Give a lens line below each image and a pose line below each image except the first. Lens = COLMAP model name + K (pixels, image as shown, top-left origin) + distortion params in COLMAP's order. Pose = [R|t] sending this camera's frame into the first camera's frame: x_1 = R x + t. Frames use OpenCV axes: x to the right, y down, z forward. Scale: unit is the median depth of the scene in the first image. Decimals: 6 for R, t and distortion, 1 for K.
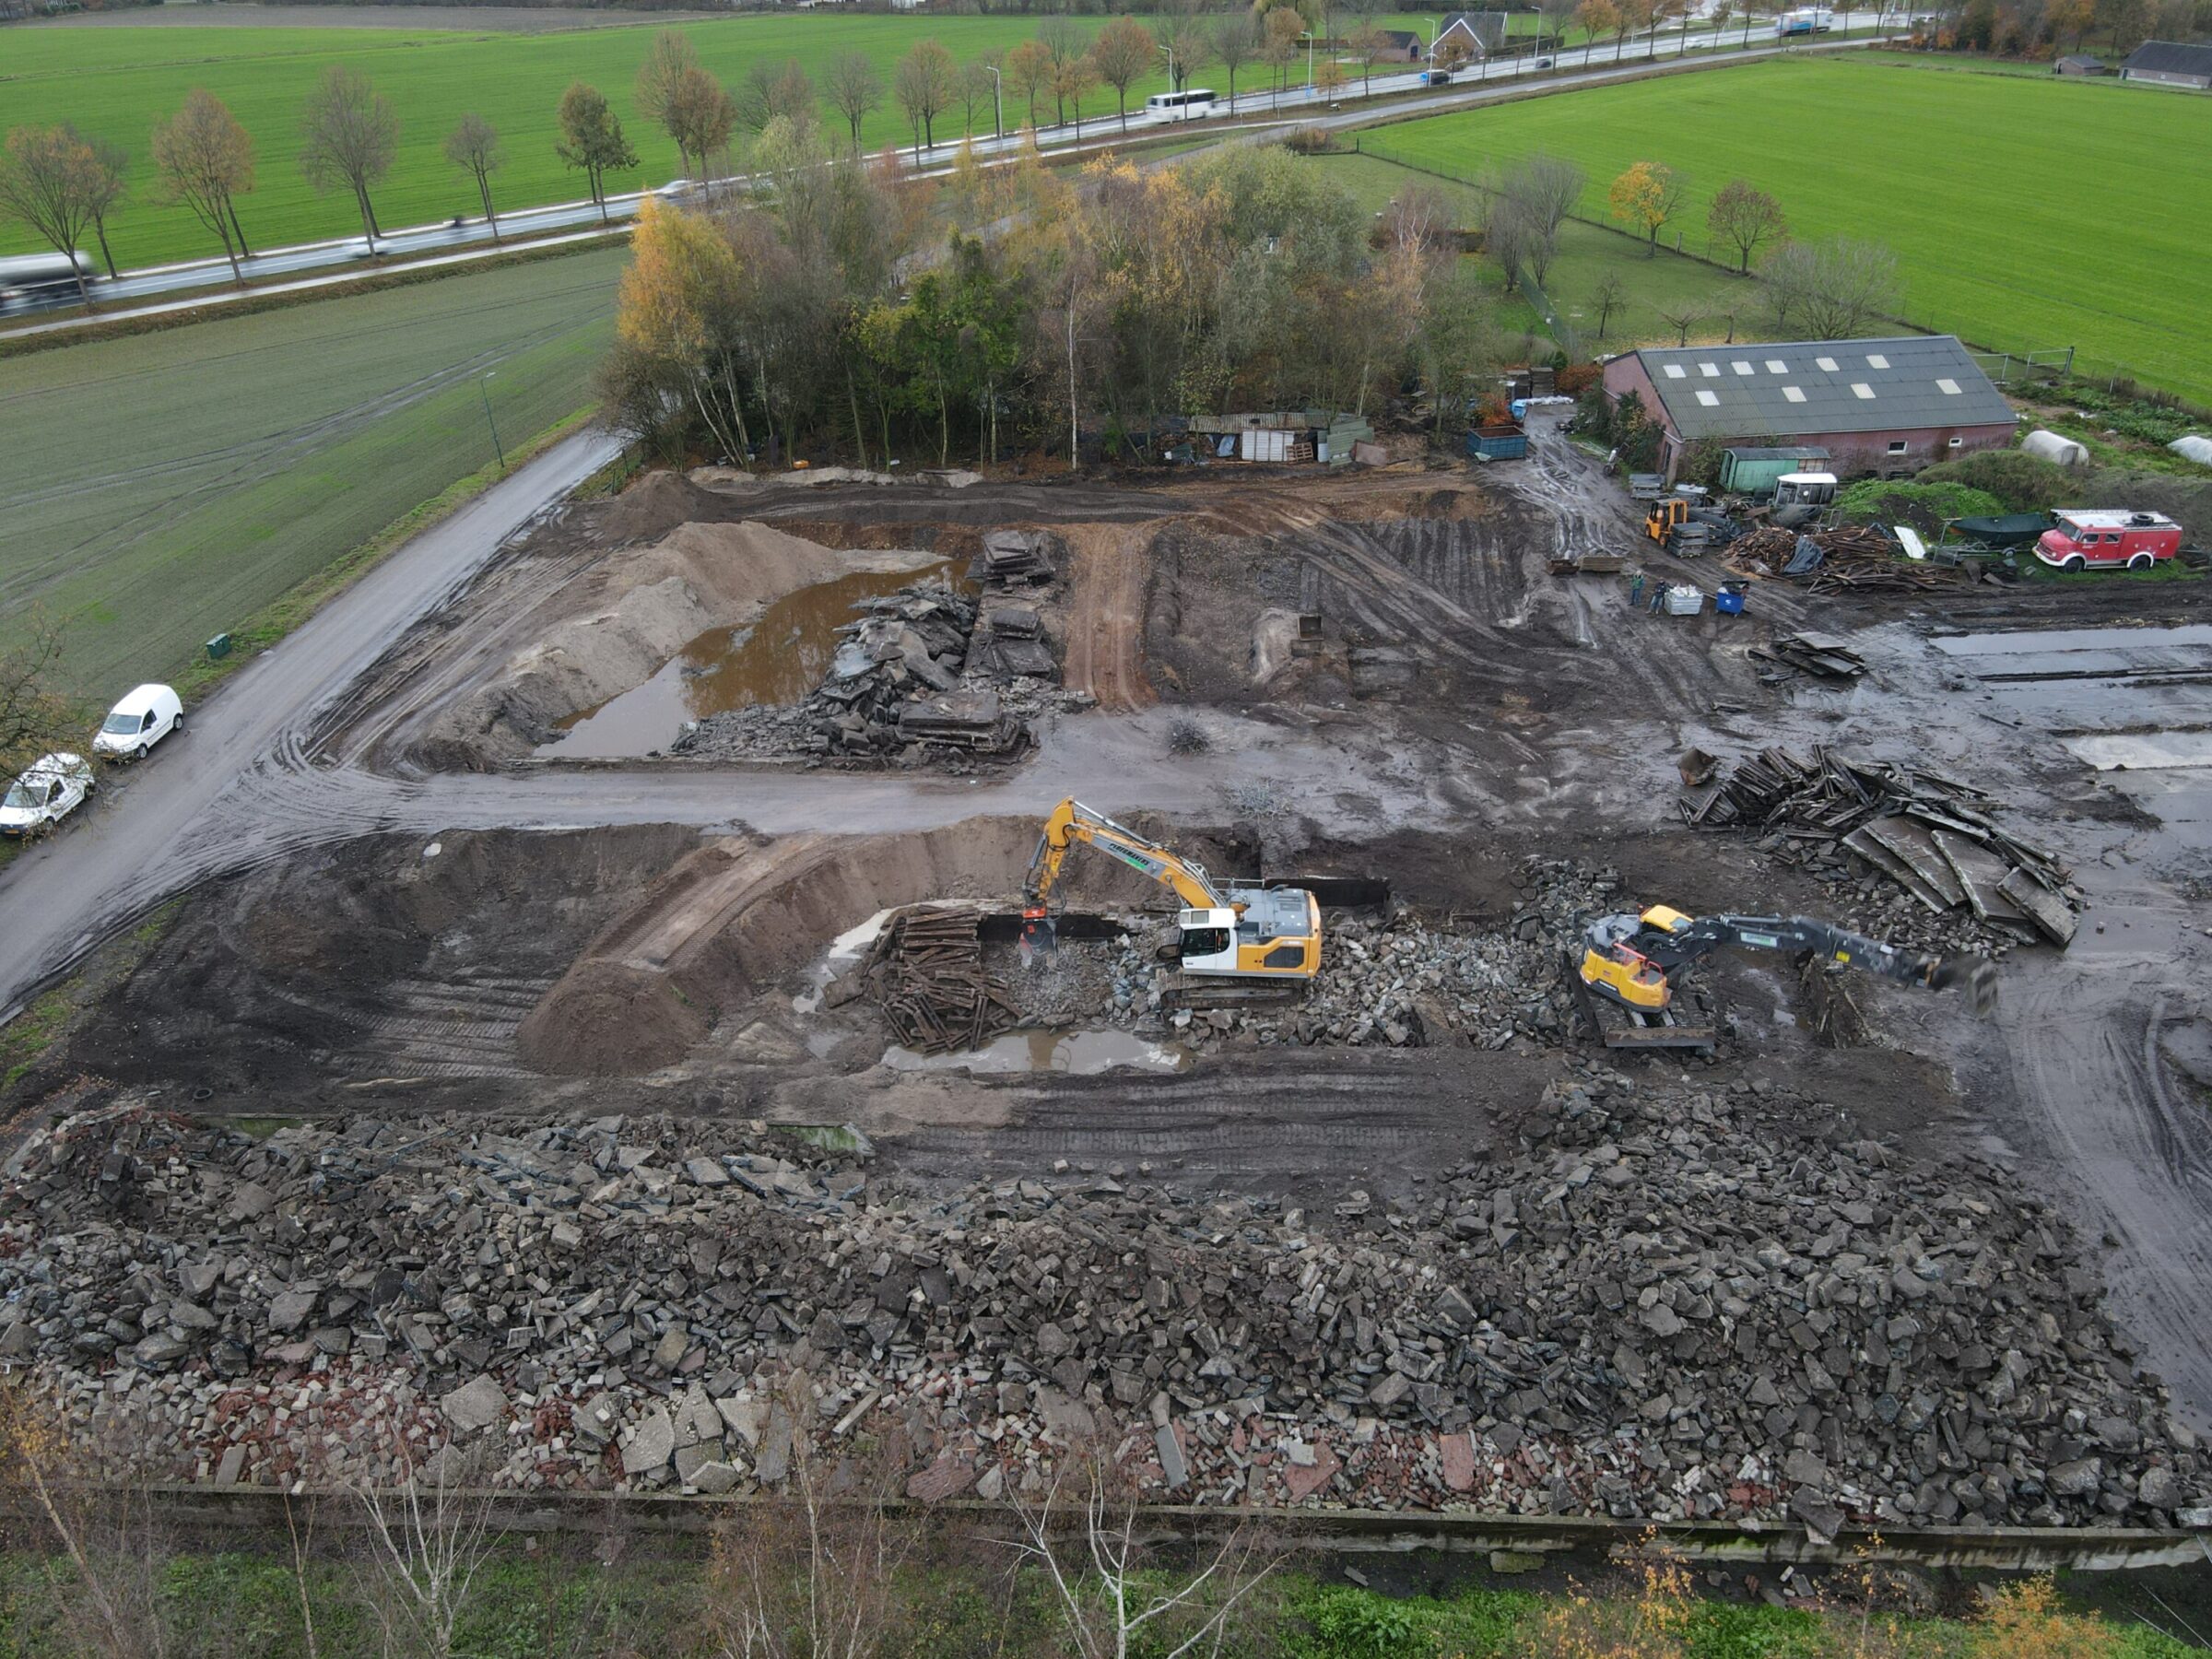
lens RADIAL K [[1563.8, 0, 1106.0], [0, 1563.8, 829.5], [0, 0, 1]] dist [-0.006194, 0.029045]
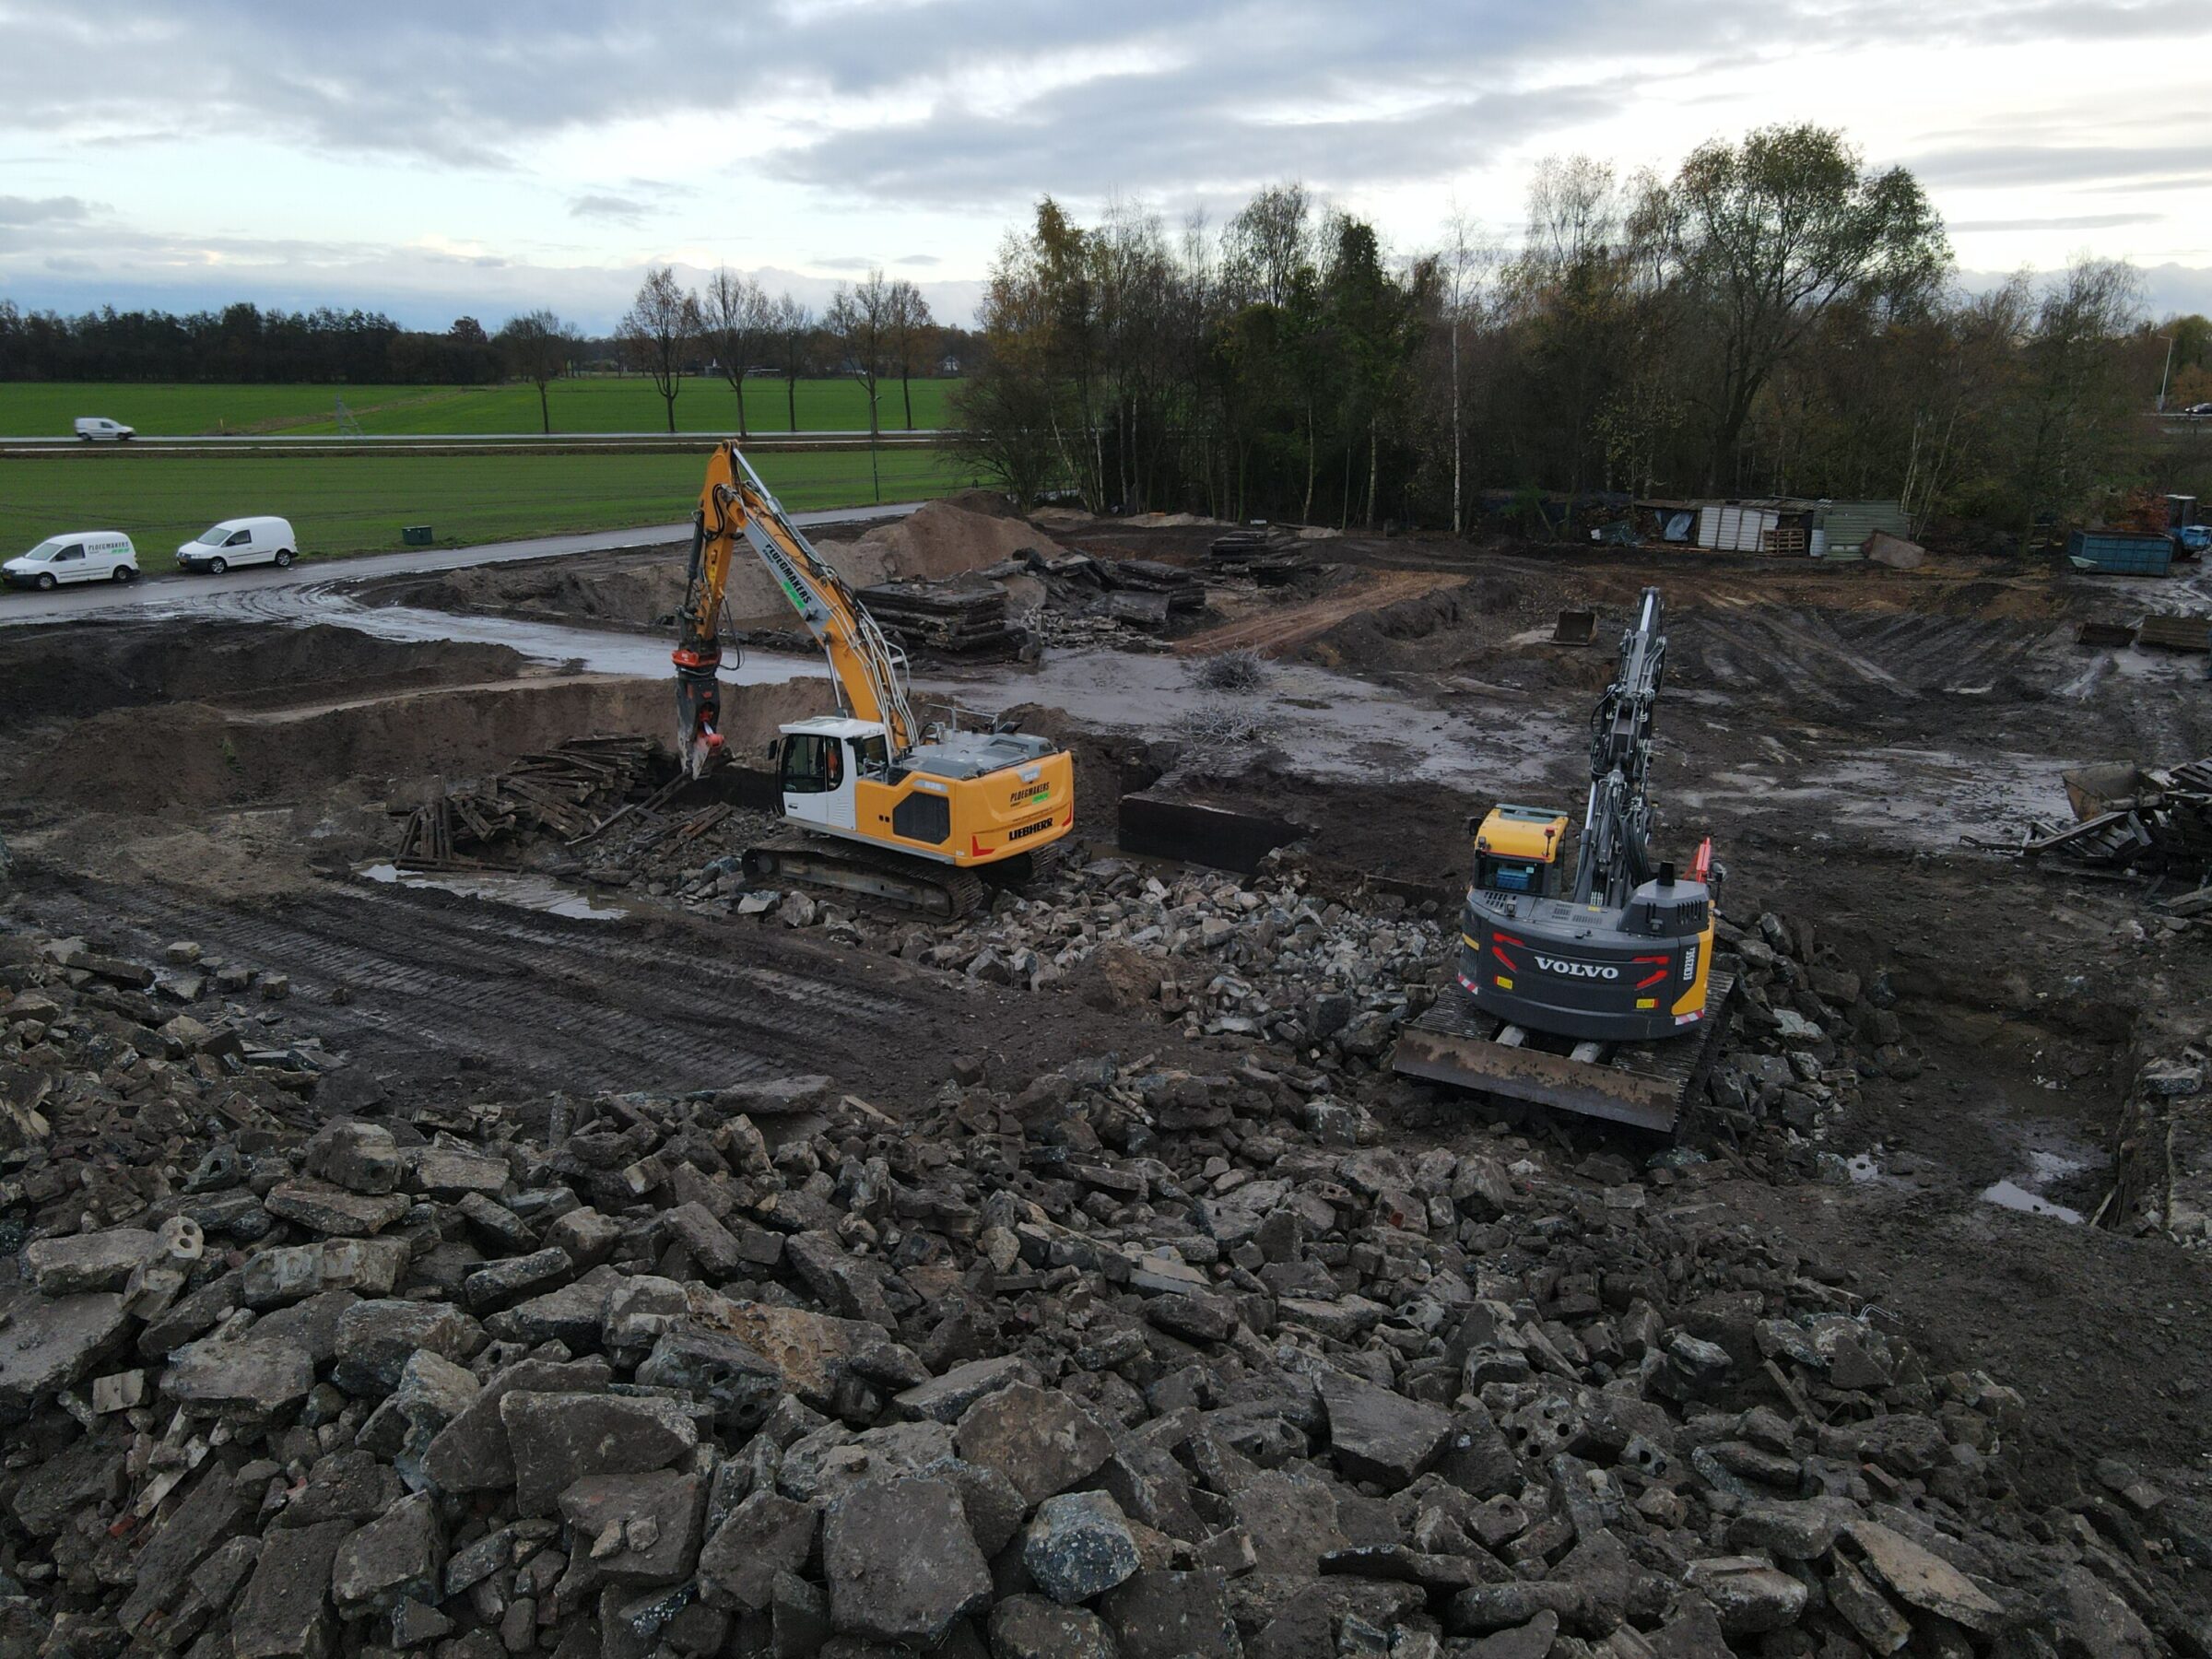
lens RADIAL K [[1563.8, 0, 1106.0], [0, 1563.8, 829.5], [0, 0, 1]] dist [-0.006194, 0.029045]
pose [[0.869658, 0.148575, -0.470766, 0.350382], [-0.251730, 0.953800, -0.164005, 0.131804], [0.424649, 0.261135, 0.866880, 0.473442]]
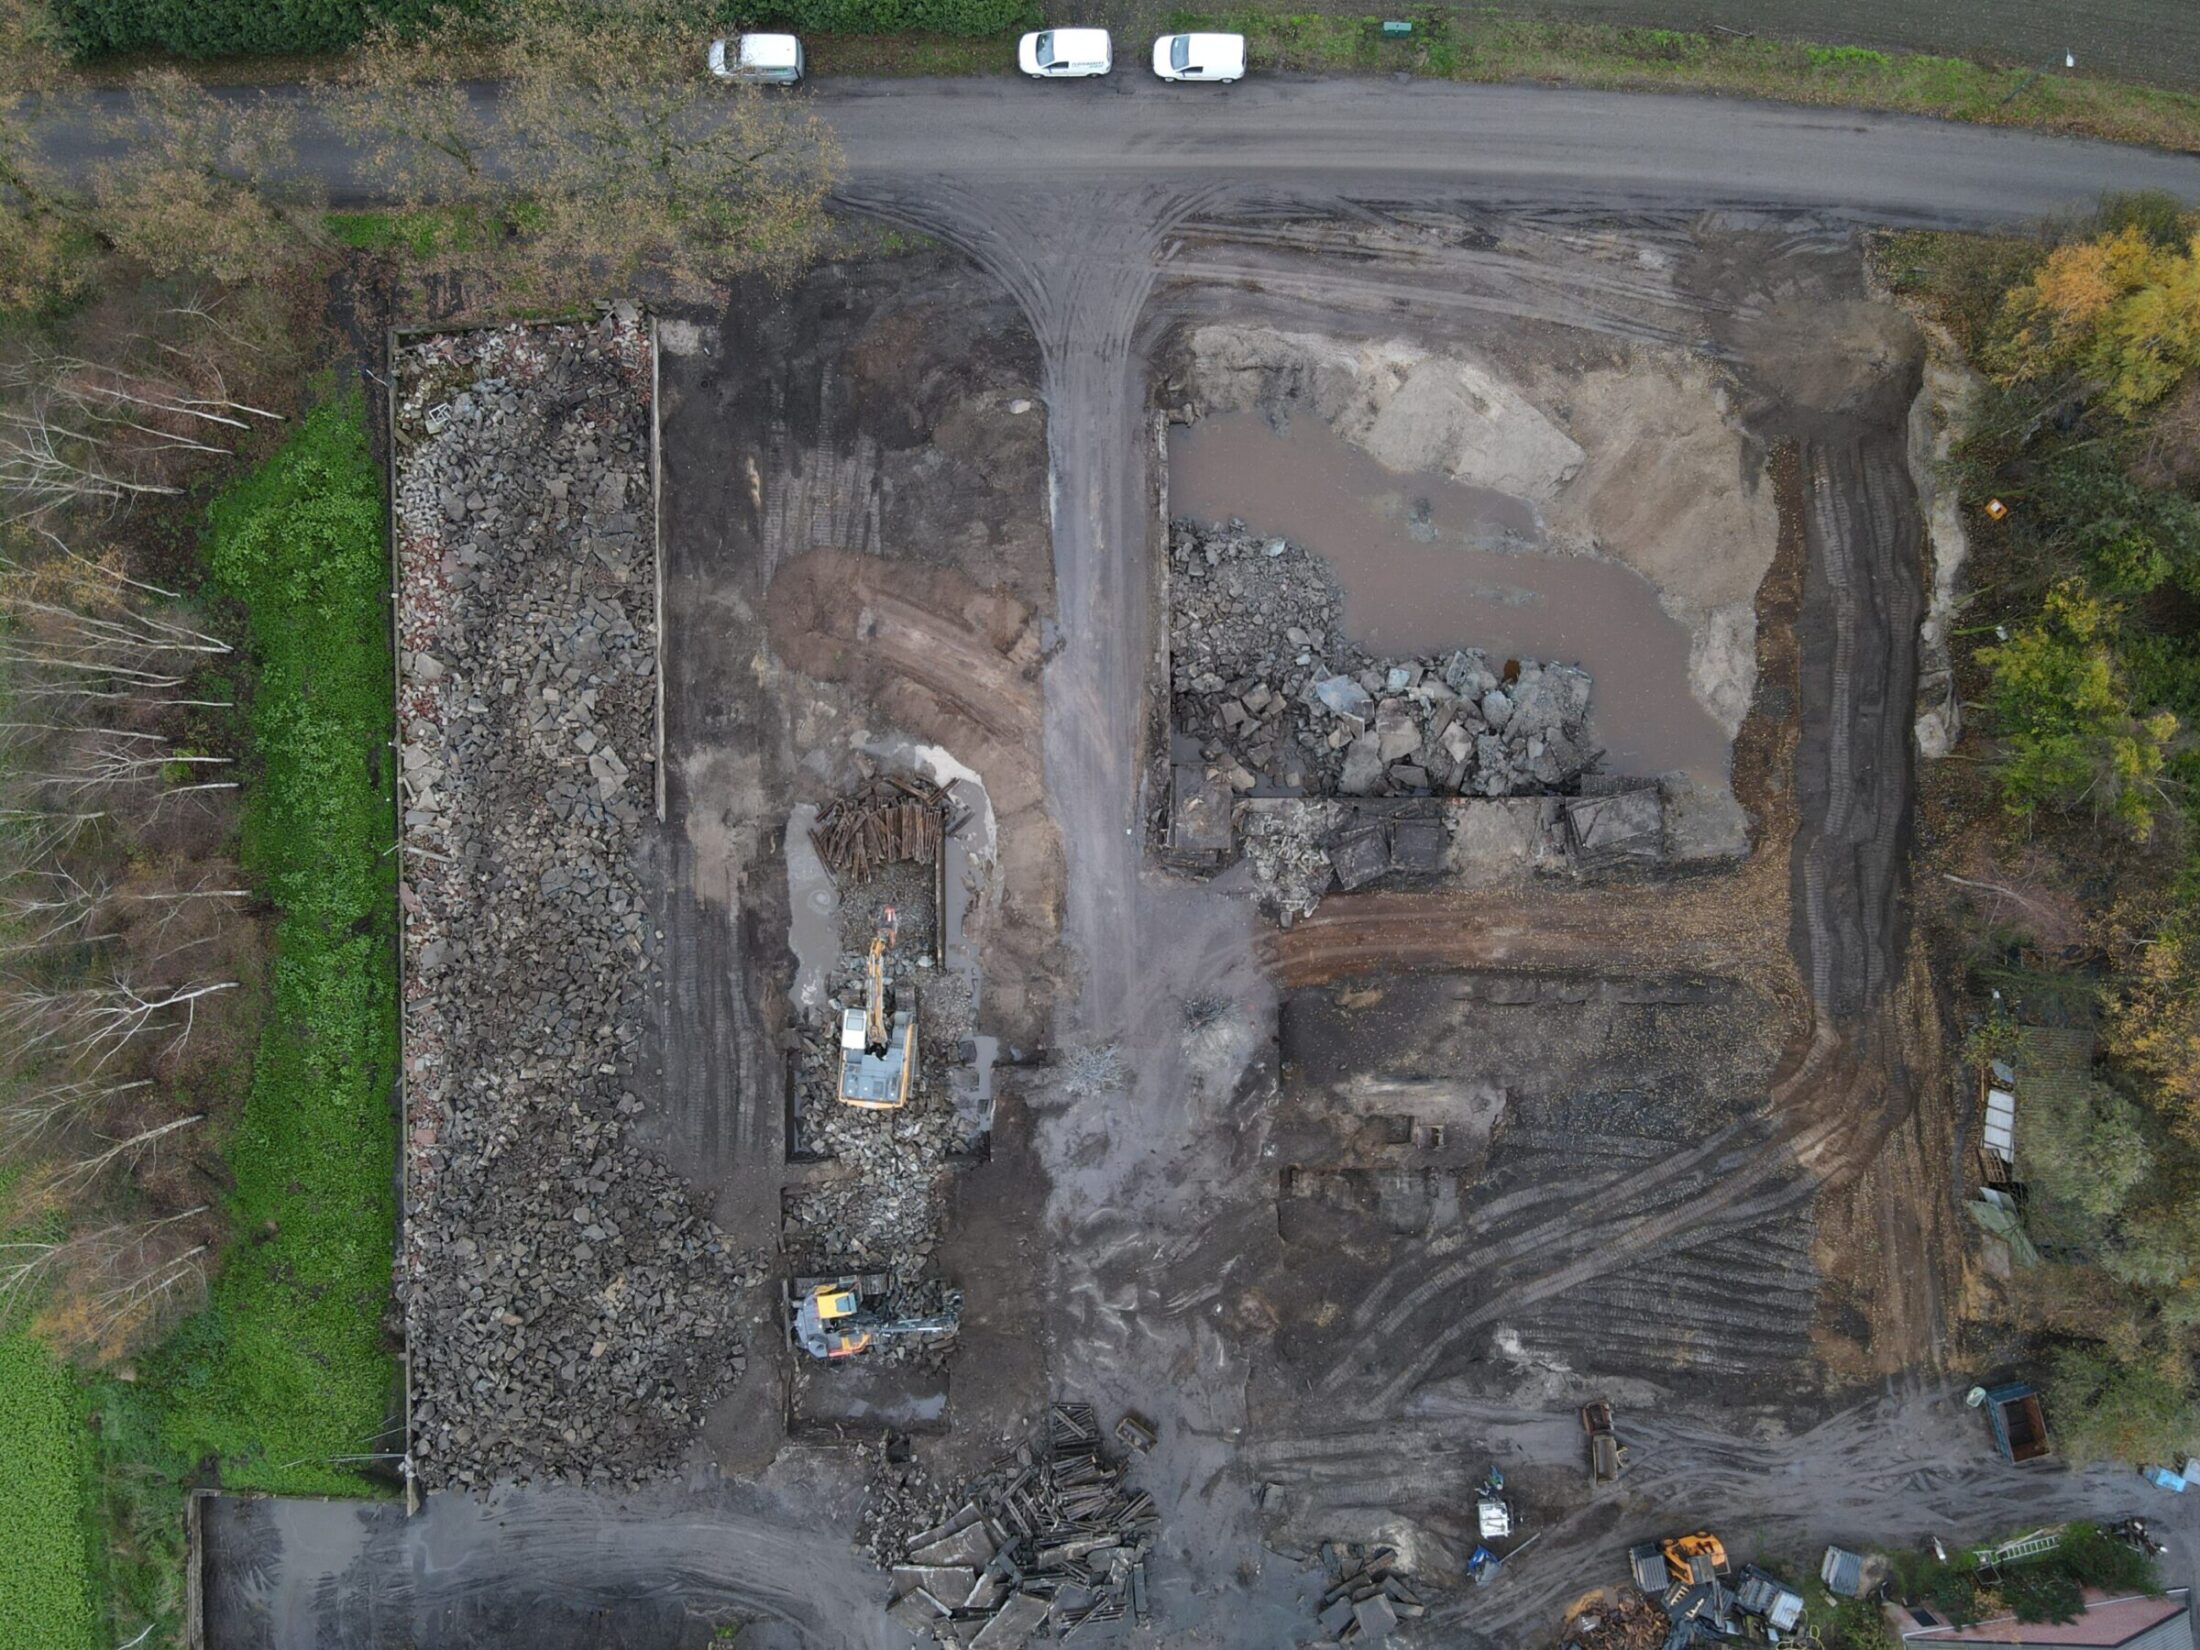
lens RADIAL K [[1555.3, 0, 1100.0], [0, 1555.3, 825.0], [0, 0, 1]] dist [-0.006194, 0.029045]
pose [[0.031698, 0.998222, 0.050472, -0.156948], [-0.539630, -0.025413, 0.841519, -1.050273], [0.841305, -0.053911, 0.537865, 0.366231]]
